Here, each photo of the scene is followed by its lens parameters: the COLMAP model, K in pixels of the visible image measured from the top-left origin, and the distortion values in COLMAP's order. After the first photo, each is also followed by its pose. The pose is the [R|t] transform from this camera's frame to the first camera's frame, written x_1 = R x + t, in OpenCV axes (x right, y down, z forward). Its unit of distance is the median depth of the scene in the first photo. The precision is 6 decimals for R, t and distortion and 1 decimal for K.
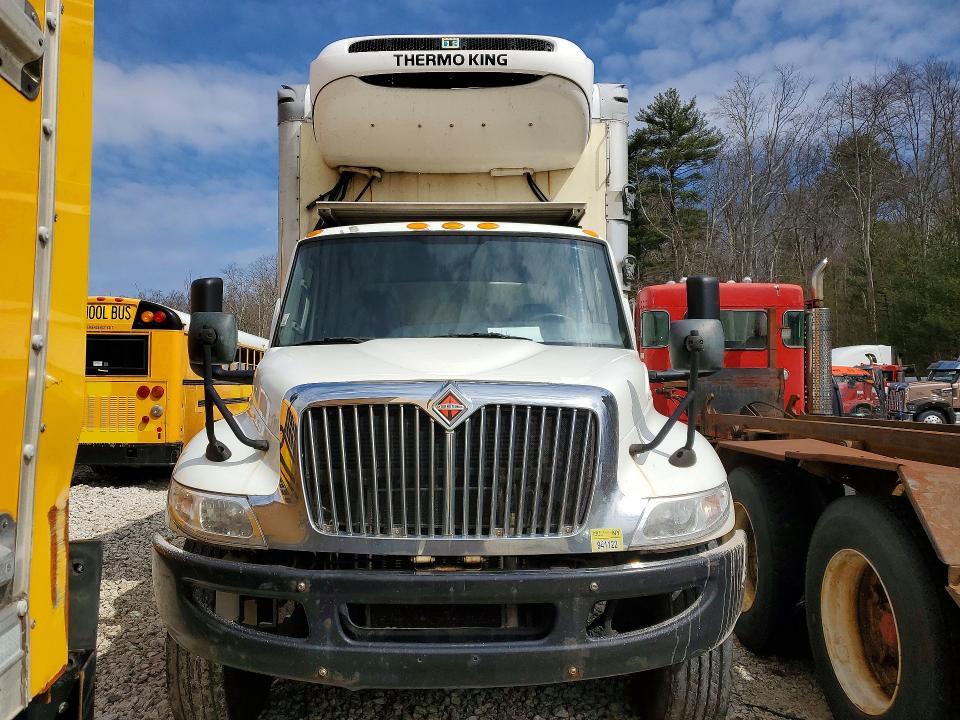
lens RADIAL K [[754.2, 0, 460.2], [0, 754.2, 361.4], [0, 0, 1]] dist [-0.009212, -0.002459]
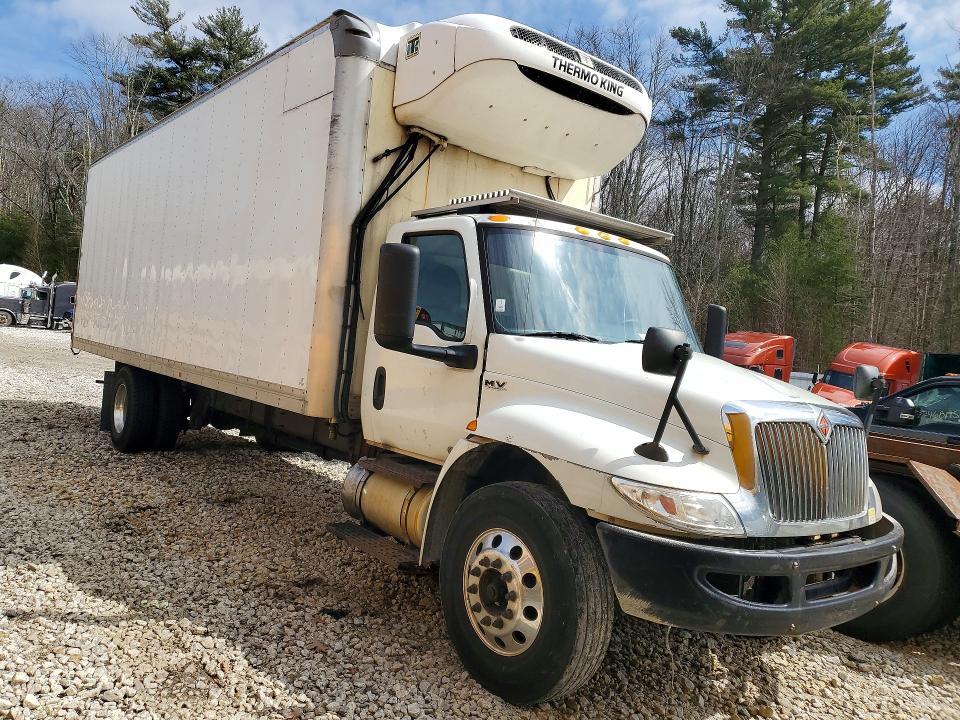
lens RADIAL K [[754.2, 0, 460.2], [0, 754.2, 361.4], [0, 0, 1]] dist [-0.009212, -0.002459]
pose [[0.782067, 0.069700, 0.619284, -0.811176], [-0.130586, 0.989993, 0.053487, -0.024220], [-0.609359, -0.122700, 0.783343, 0.202791]]
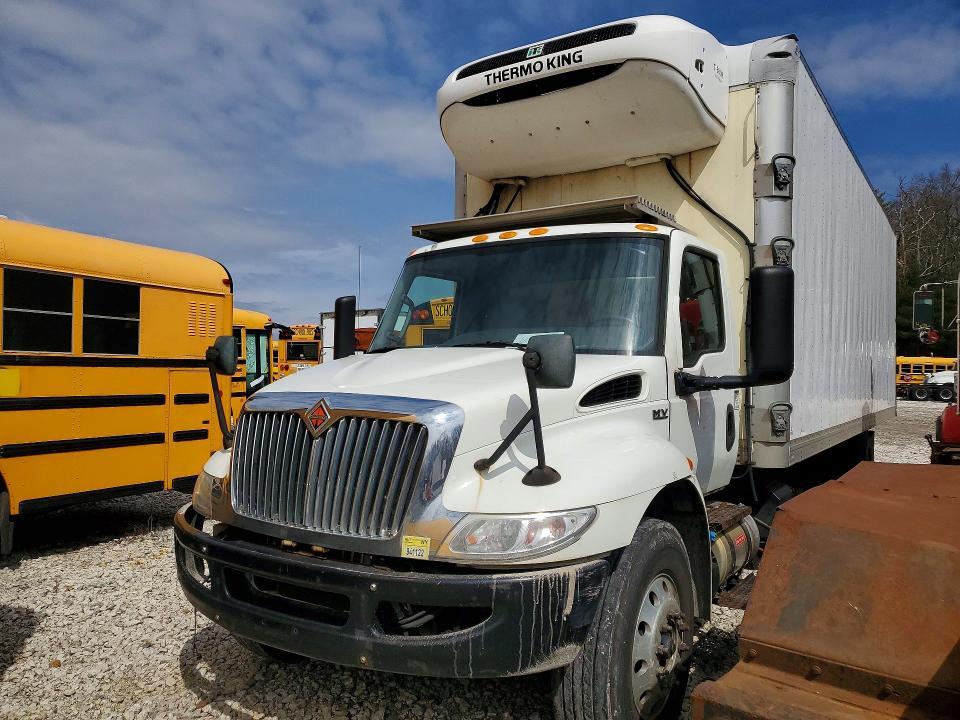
lens RADIAL K [[754.2, 0, 460.2], [0, 754.2, 361.4], [0, 0, 1]] dist [-0.009212, -0.002459]
pose [[0.825764, -0.002839, -0.564008, 0.481281], [0.017752, 0.999623, 0.020959, -0.027016], [0.563736, -0.027320, 0.825503, 0.093006]]
